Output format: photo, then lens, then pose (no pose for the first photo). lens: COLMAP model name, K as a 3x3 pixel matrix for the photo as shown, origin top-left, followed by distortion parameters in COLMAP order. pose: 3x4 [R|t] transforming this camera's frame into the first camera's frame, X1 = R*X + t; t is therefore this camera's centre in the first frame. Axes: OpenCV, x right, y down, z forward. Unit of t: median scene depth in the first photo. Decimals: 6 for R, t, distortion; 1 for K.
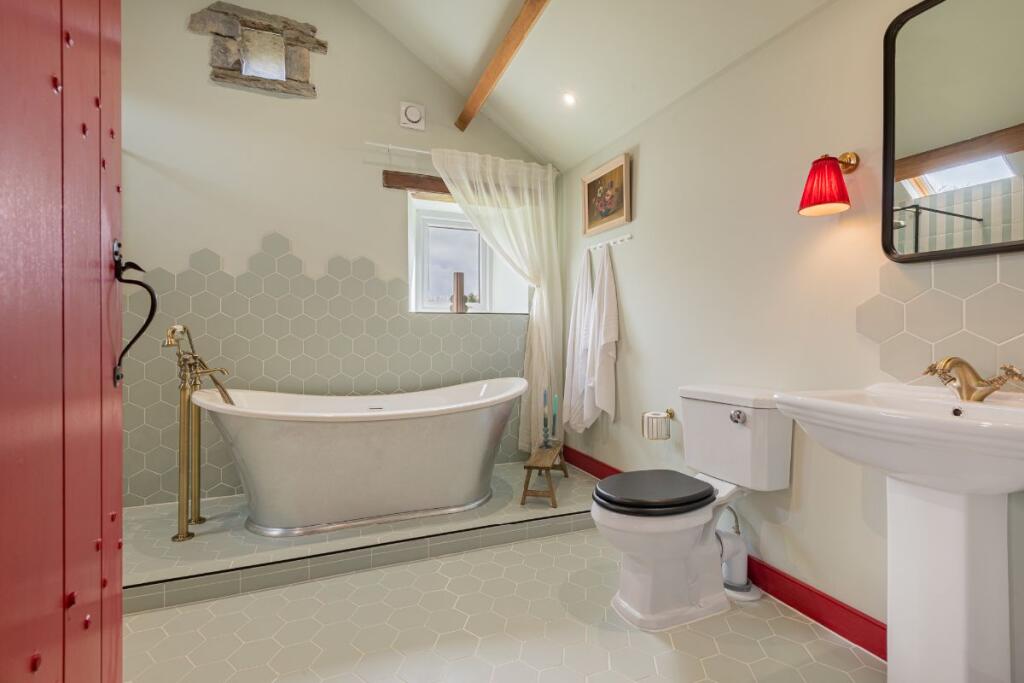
lens RADIAL K [[469.2, 0, 514.0], [0, 469.2, 337.4], [0, 0, 1]] dist [-0.013530, -0.000345]
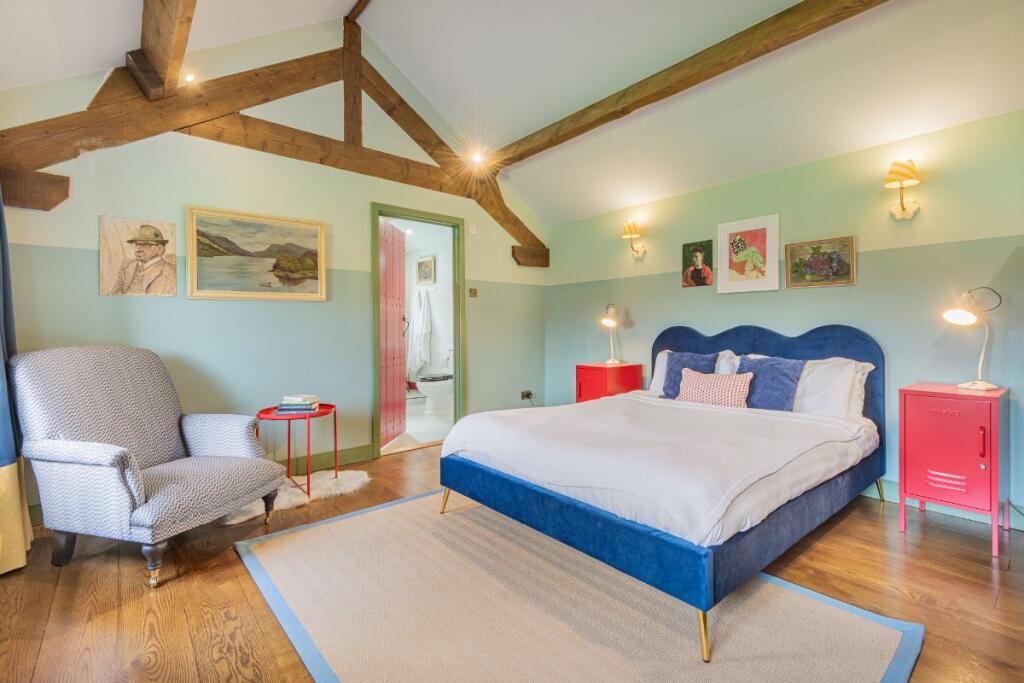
lens RADIAL K [[469.2, 0, 510.2], [0, 469.2, 338.1], [0, 0, 1]] dist [-0.013530, -0.000345]
pose [[0.946300, -0.008870, 0.323169, -0.167821], [0.010196, 0.999945, -0.002412, 0.050095], [-0.323130, 0.005578, 0.946338, -1.384567]]
